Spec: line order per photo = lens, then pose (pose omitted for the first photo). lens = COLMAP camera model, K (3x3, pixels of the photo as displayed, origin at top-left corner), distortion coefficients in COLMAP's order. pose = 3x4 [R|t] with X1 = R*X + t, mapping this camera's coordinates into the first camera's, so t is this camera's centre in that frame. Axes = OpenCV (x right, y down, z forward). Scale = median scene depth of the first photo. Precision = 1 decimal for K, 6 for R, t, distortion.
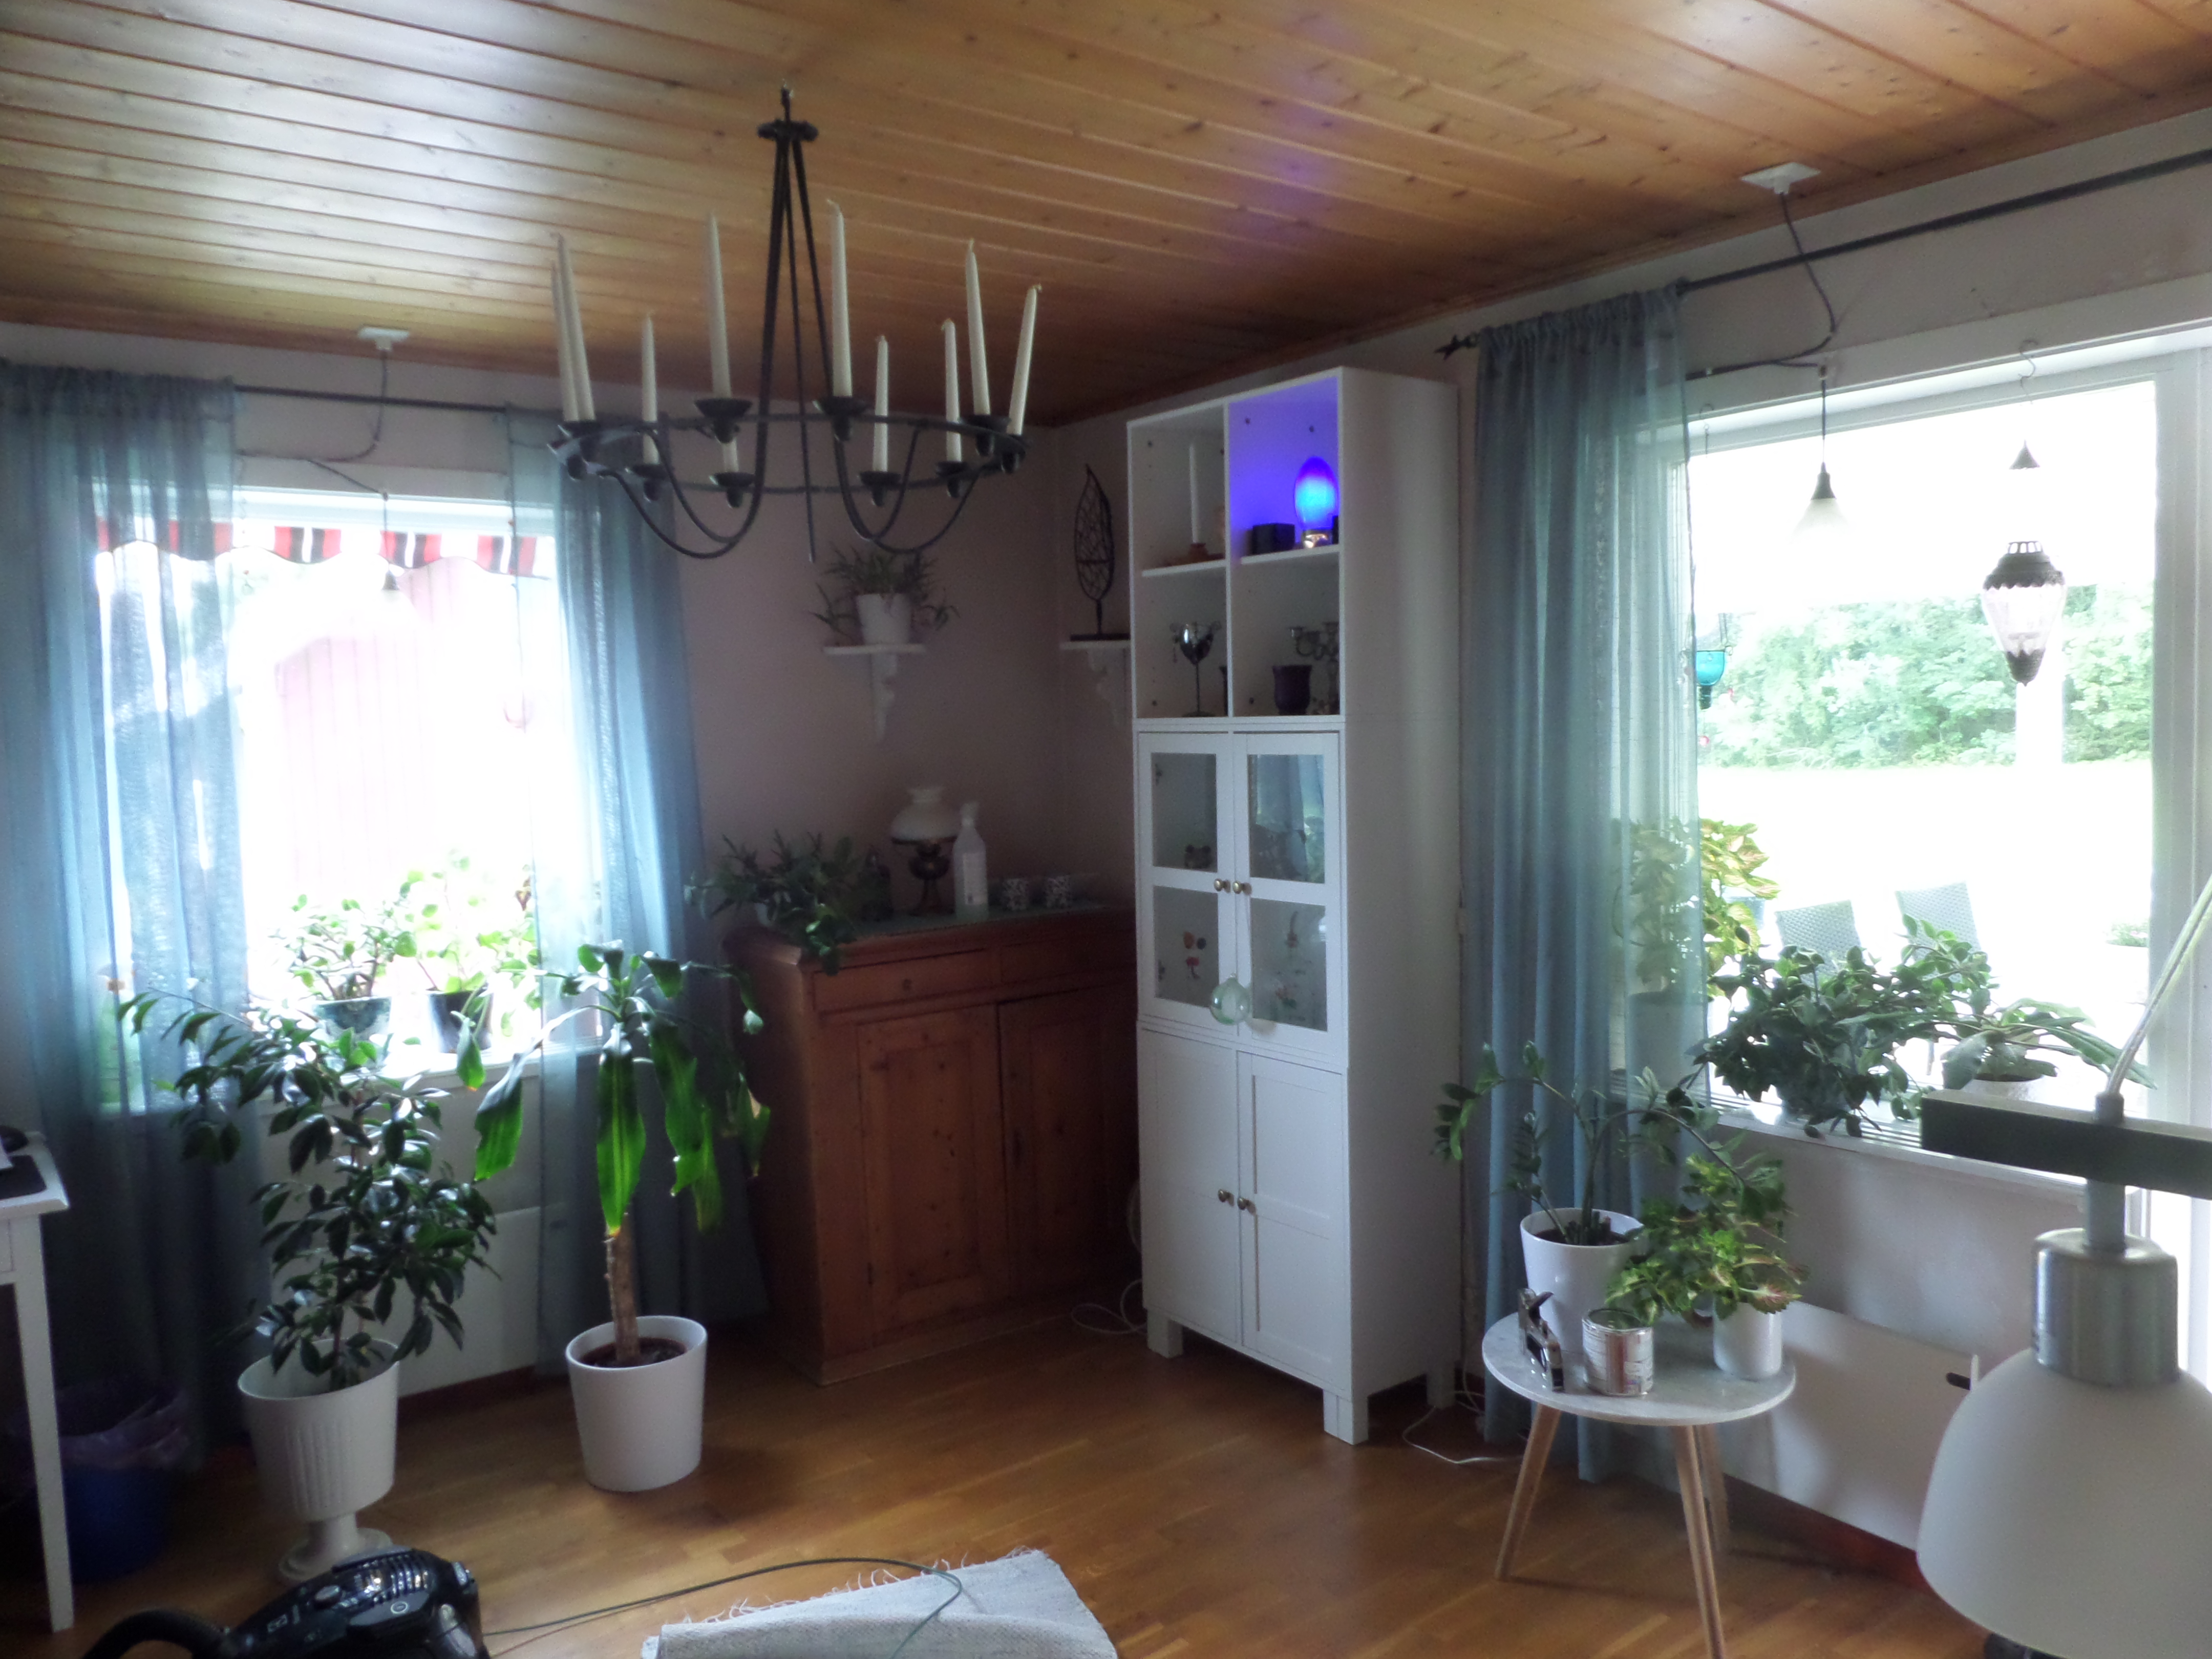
lens RADIAL K [[1593.6, 0, 1106.0], [0, 1593.6, 829.5], [0, 0, 1]] dist [0.000680, -0.045331]
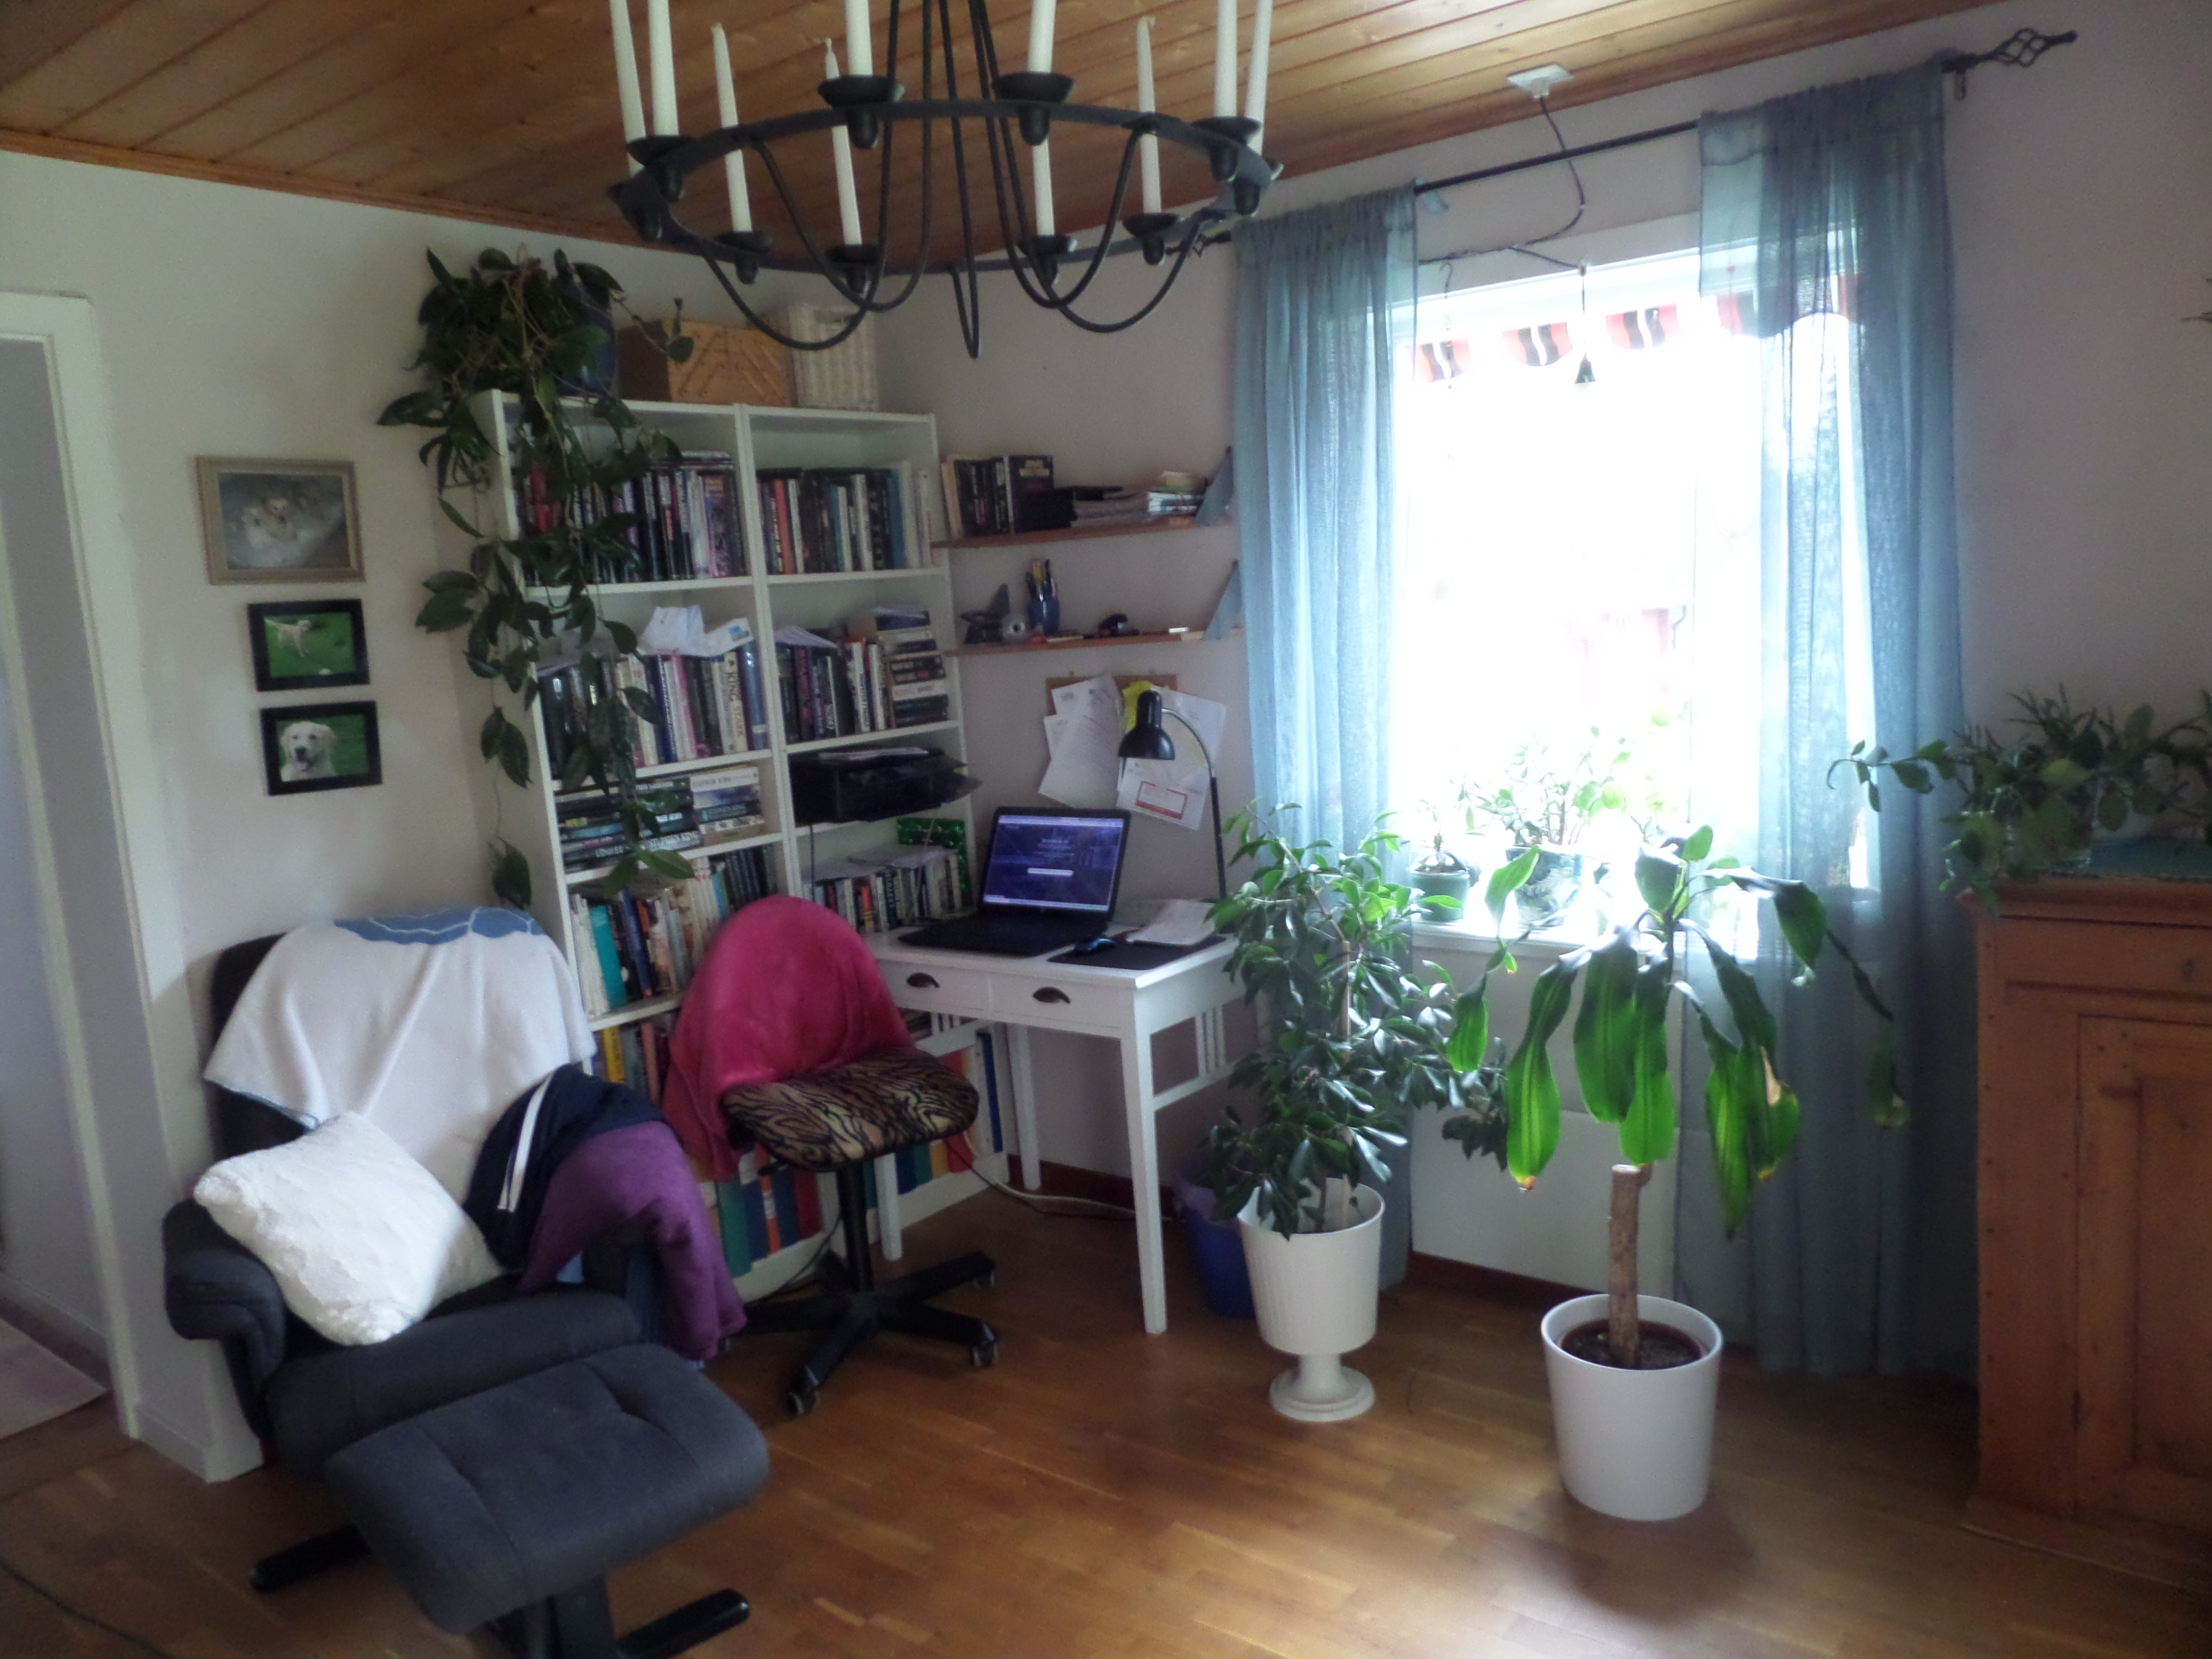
lens RADIAL K [[1593.6, 0, 1106.0], [0, 1593.6, 829.5], [0, 0, 1]] dist [0.000680, -0.045331]
pose [[0.262314, 0.141732, -0.954517, 0.342673], [-0.010366, 0.989512, 0.144079, -0.034004], [0.964927, -0.027900, 0.261032, 0.530916]]
